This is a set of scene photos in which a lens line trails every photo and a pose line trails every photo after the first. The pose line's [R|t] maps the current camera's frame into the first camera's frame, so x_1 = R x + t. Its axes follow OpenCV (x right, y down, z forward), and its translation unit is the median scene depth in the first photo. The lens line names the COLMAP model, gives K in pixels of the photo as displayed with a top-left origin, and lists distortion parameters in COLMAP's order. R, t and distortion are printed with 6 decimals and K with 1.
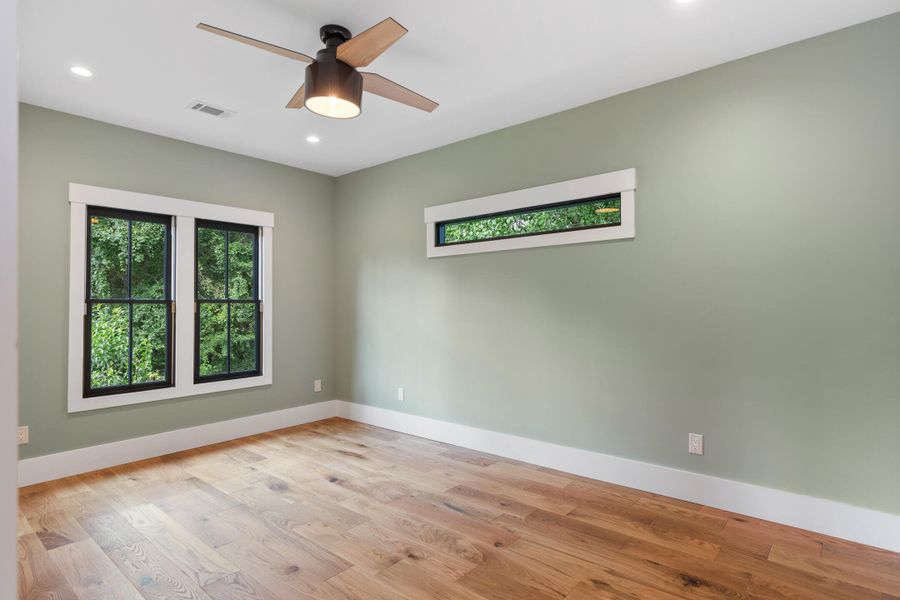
lens RADIAL K [[534.8, 0, 450.0], [0, 534.8, 300.0], [0, 0, 1]] dist [0.004149, 0.001146]
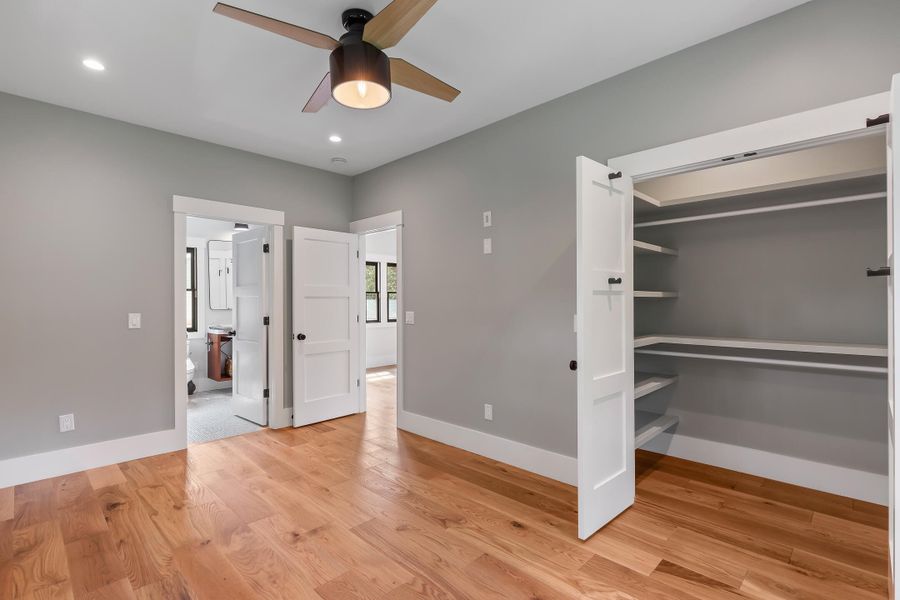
lens RADIAL K [[534.8, 0, 450.0], [0, 534.8, 300.0], [0, 0, 1]] dist [0.004149, 0.001146]
pose [[-0.996317, 0.013412, 0.084692, -0.472675], [0.012859, 0.999892, -0.007070, 0.011719], [-0.084777, -0.005955, -0.996382, 2.018936]]
